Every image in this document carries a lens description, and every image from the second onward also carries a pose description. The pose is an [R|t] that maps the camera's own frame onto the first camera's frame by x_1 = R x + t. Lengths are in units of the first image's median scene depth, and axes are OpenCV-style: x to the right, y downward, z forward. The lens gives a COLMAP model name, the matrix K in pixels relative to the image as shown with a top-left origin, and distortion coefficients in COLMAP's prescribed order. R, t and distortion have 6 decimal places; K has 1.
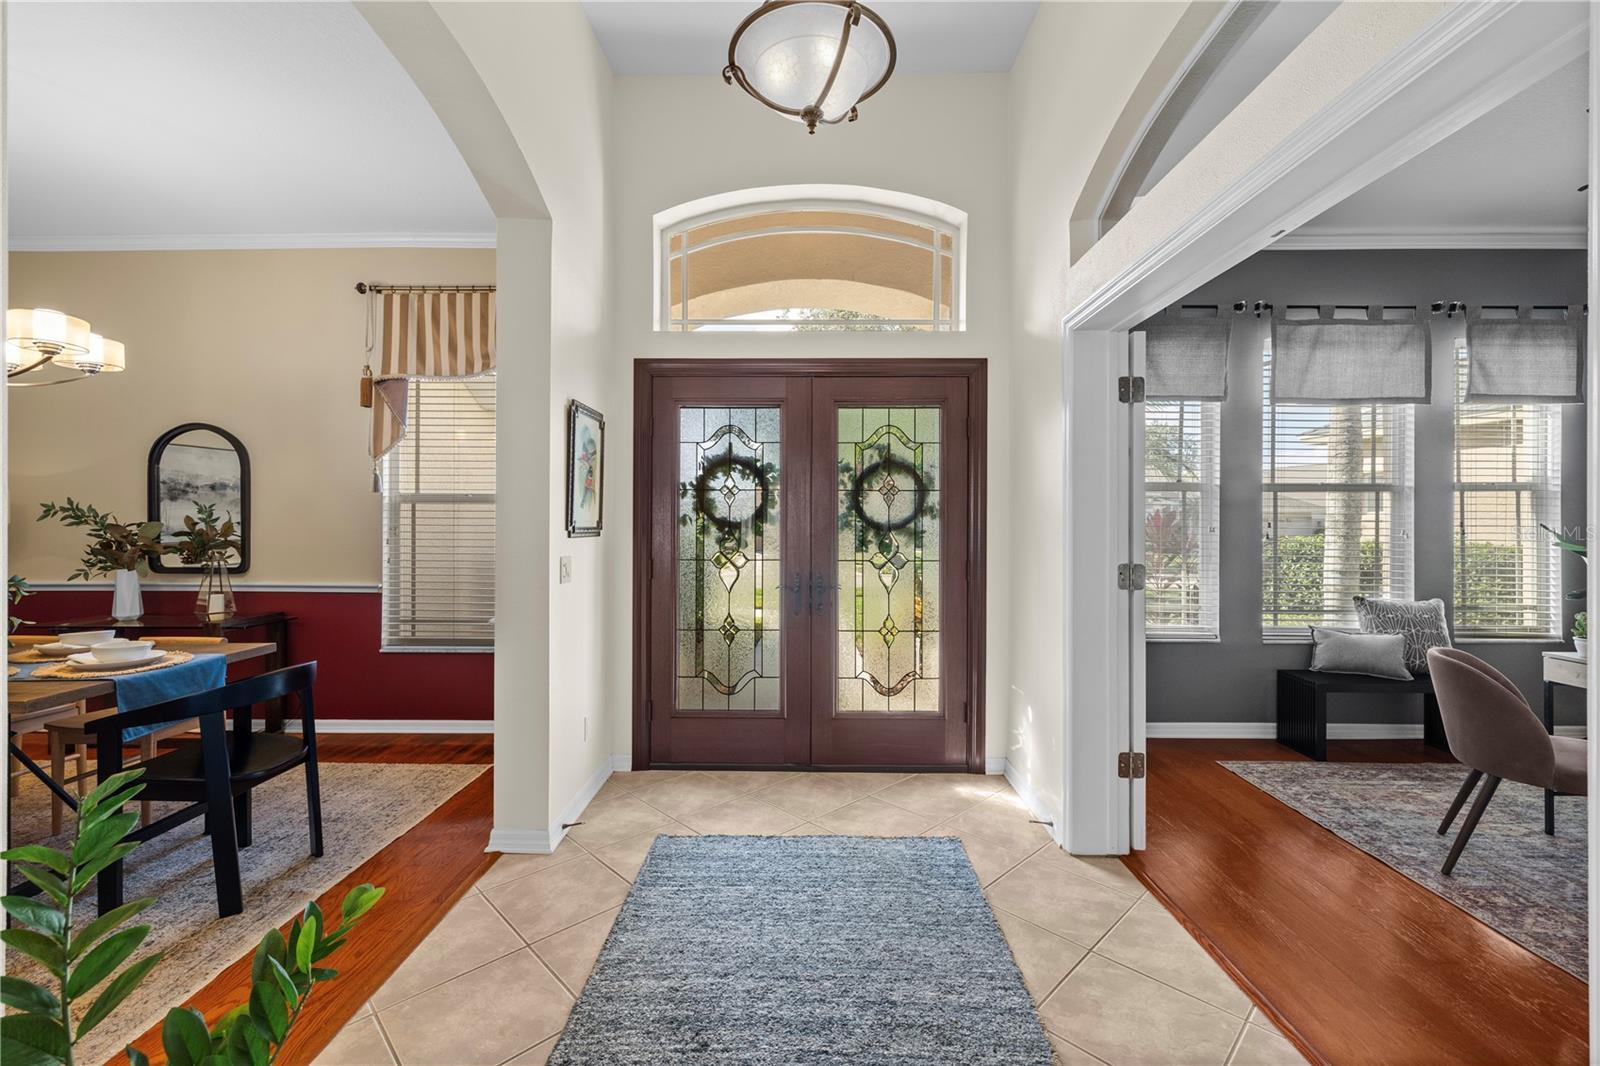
lens RADIAL K [[673.6, 0, 803.8], [0, 673.6, 522.2], [0, 0, 1]] dist [0.001935, -0.000140]
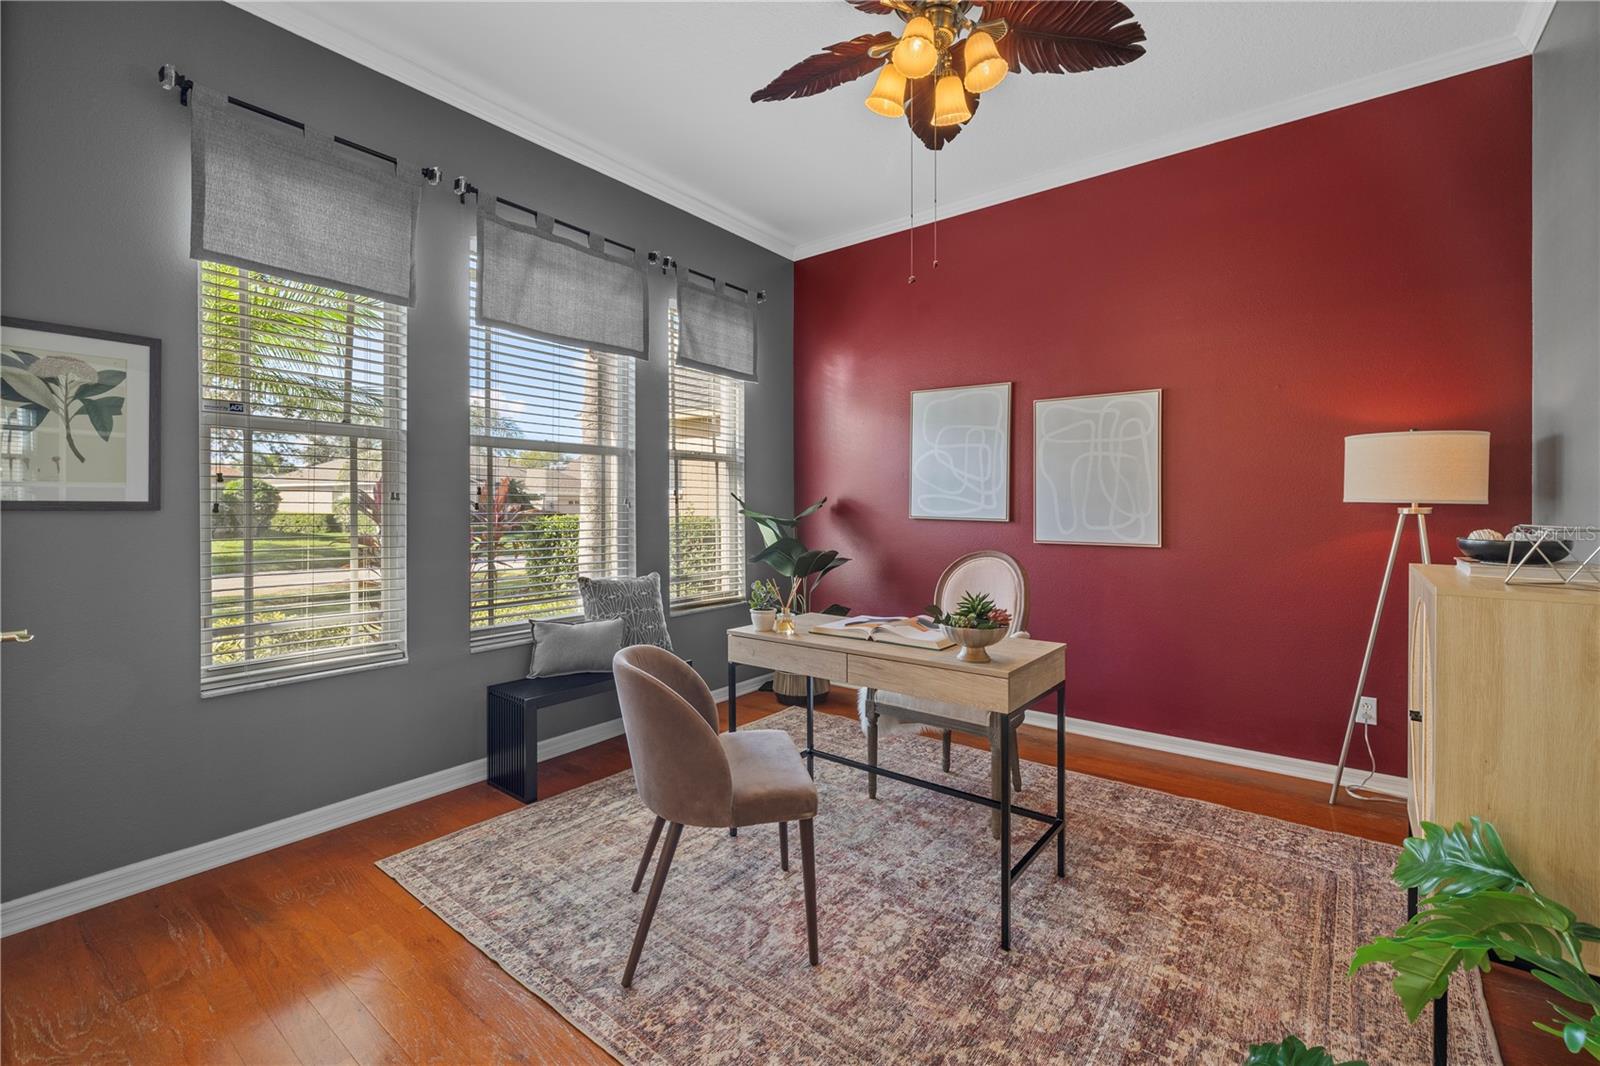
lens RADIAL K [[679.0, 0, 801.9], [0, 679.0, 506.4], [0, 0, 1]] dist [0.000395, 0.000001]
pose [[0.606897, -0.004862, 0.794765, 0.322053], [0.005384, 0.999983, 0.002006, 0.022244], [-0.794762, 0.003061, 0.606913, 0.275349]]
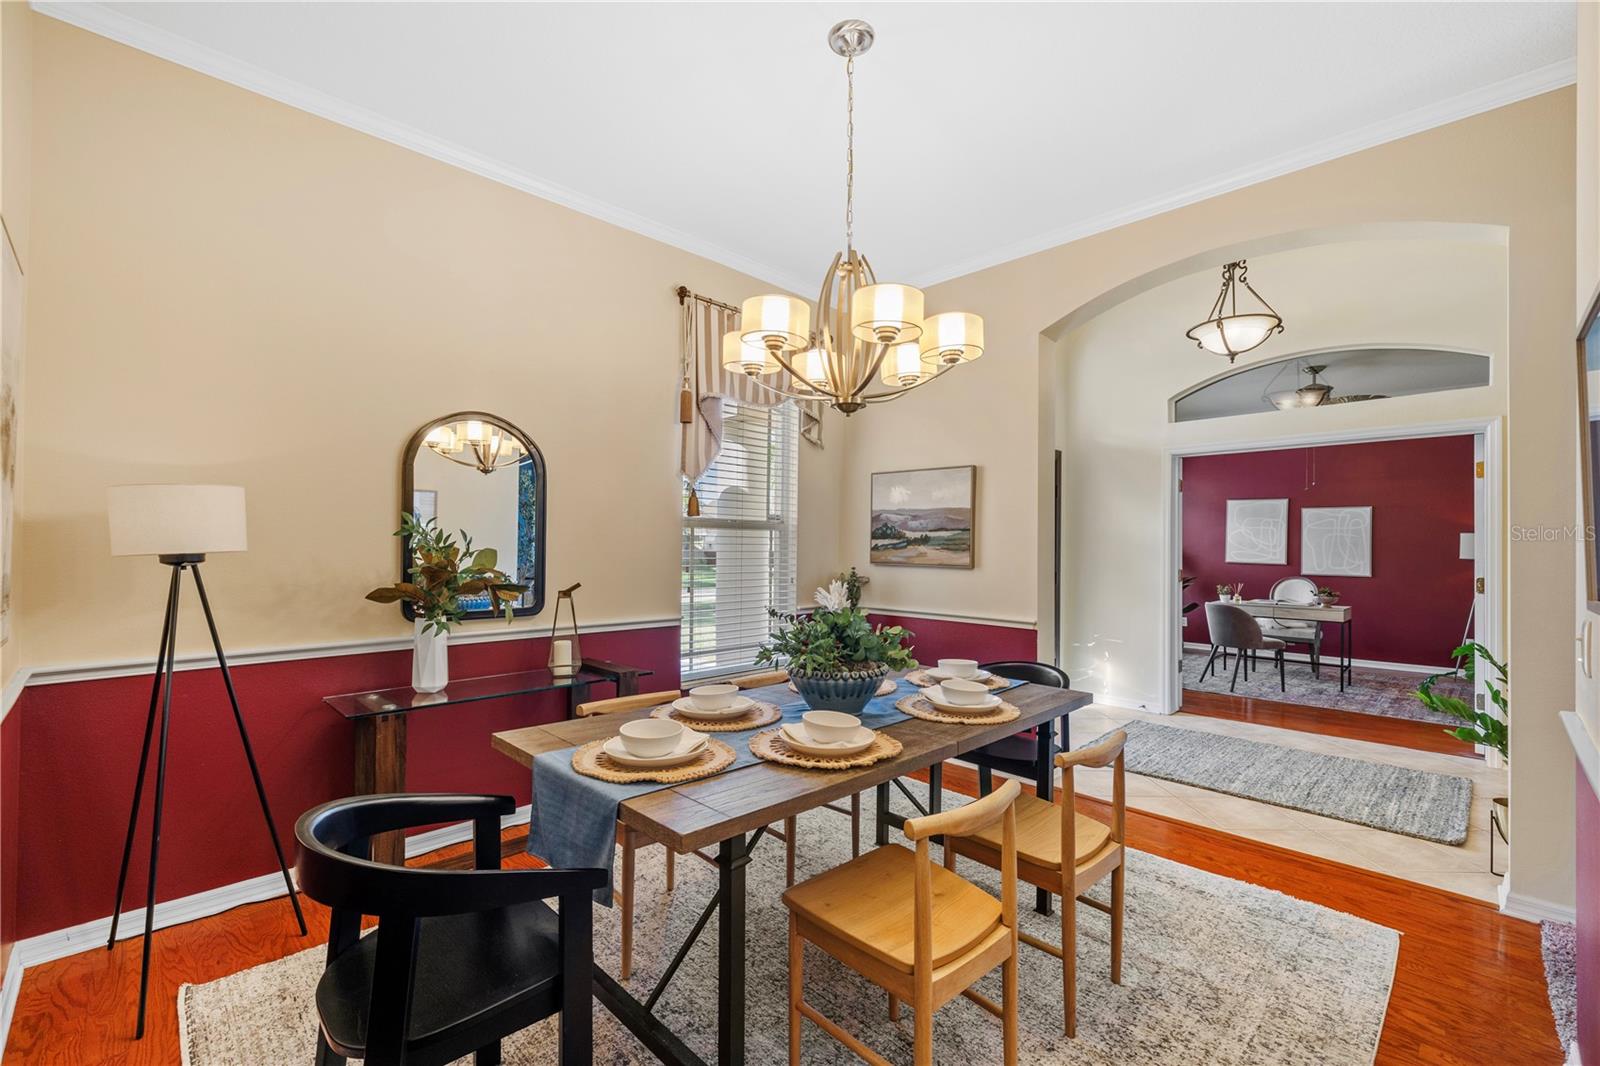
lens RADIAL K [[666.3, 0, 799.0], [0, 666.3, 535.9], [0, 0, 1]] dist [-0.000438, -0.000280]
pose [[0.703110, 0.013707, 0.710949, -1.229327], [-0.003086, 0.999864, -0.016226, -0.002536], [-0.711075, 0.009215, 0.703056, 0.262356]]
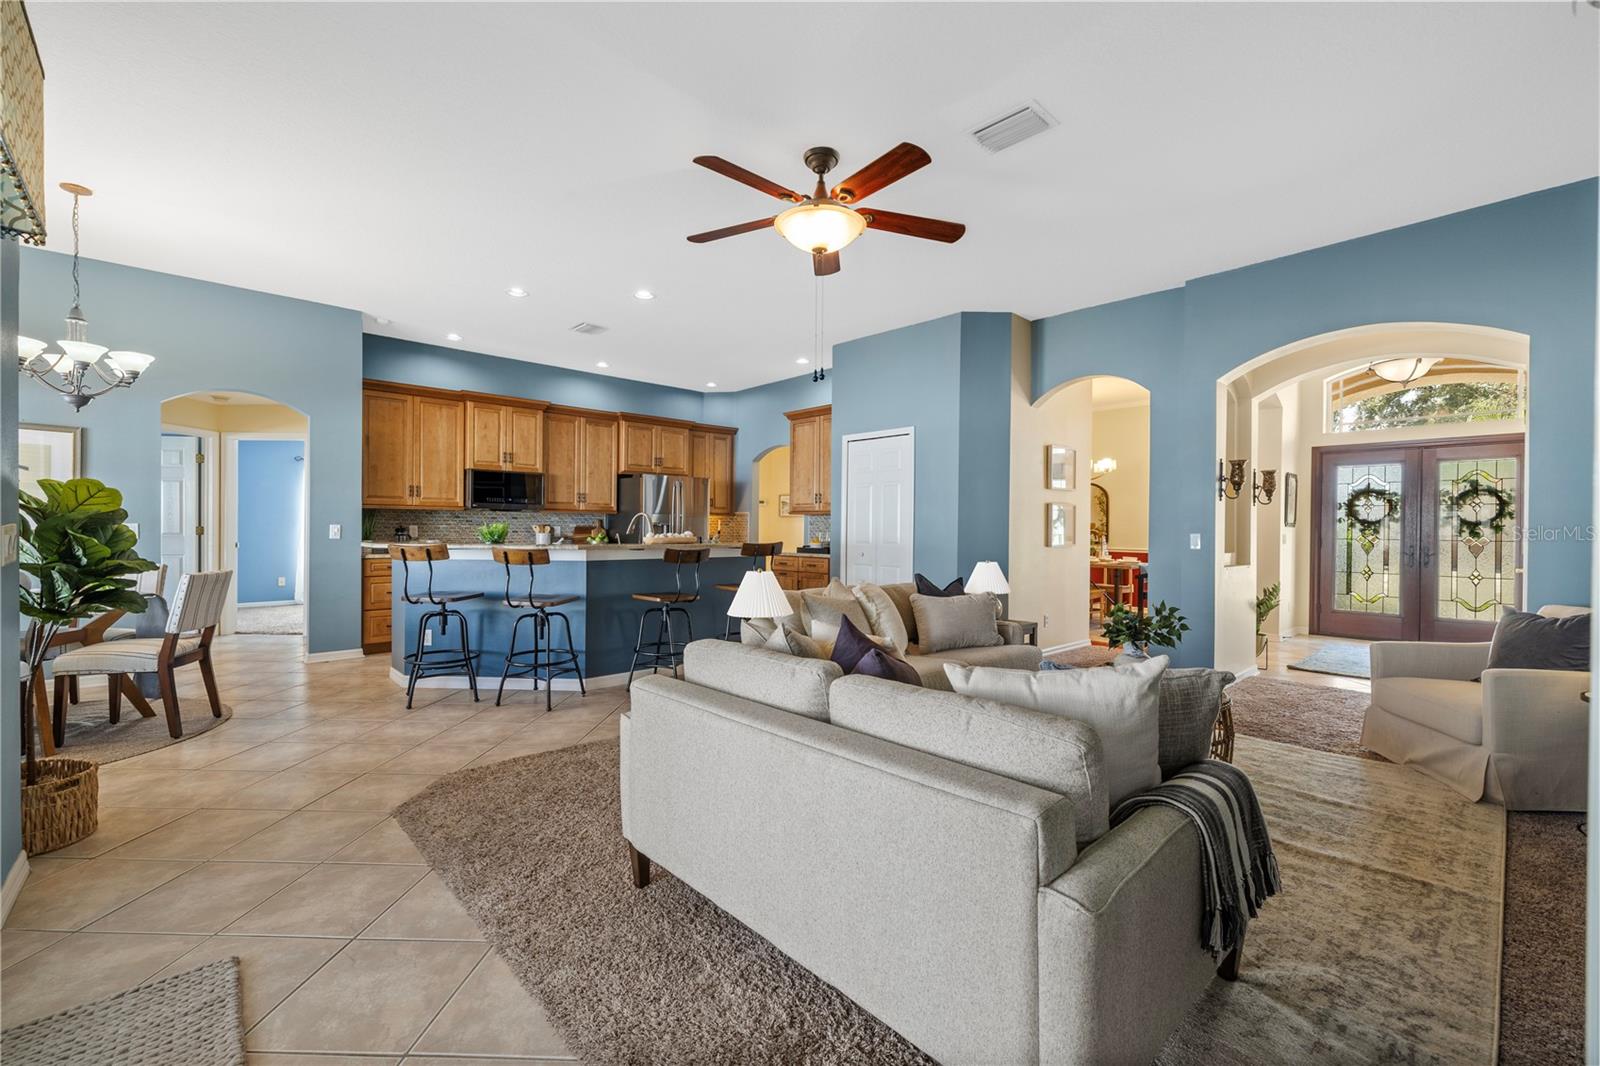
lens RADIAL K [[675.2, 0, 802.8], [0, 675.2, 526.4], [0, 0, 1]] dist [0.000803, -0.000090]
pose [[0.681131, 0.001343, -0.732161, 0.203724], [-0.007096, 0.999963, -0.004767, 0.033918], [0.732128, 0.008442, 0.681115, -1.515511]]
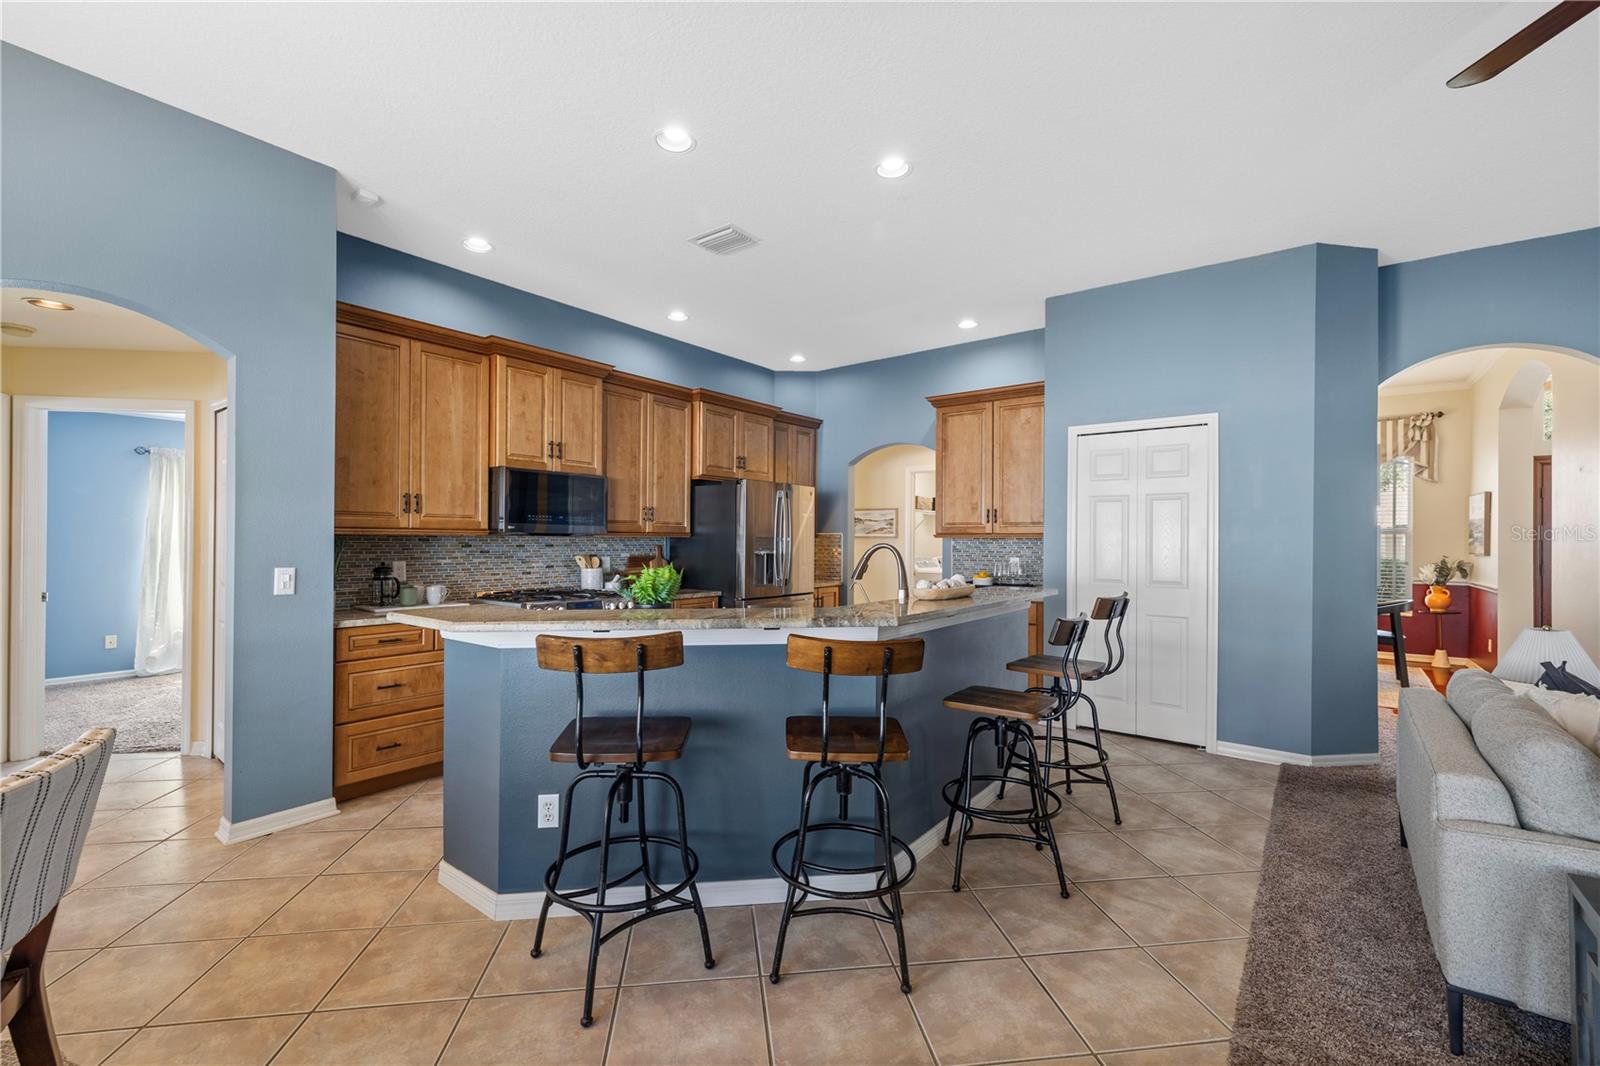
lens RADIAL K [[680.7, 0, 800.0], [0, 680.7, 533.0], [0, 0, 1]] dist [0.001488, 0.000262]
pose [[0.795084, -0.005443, -0.606475, -0.636920], [-0.002975, 0.999913, -0.012873, -0.001041], [0.606492, 0.012039, 0.794999, -1.520168]]
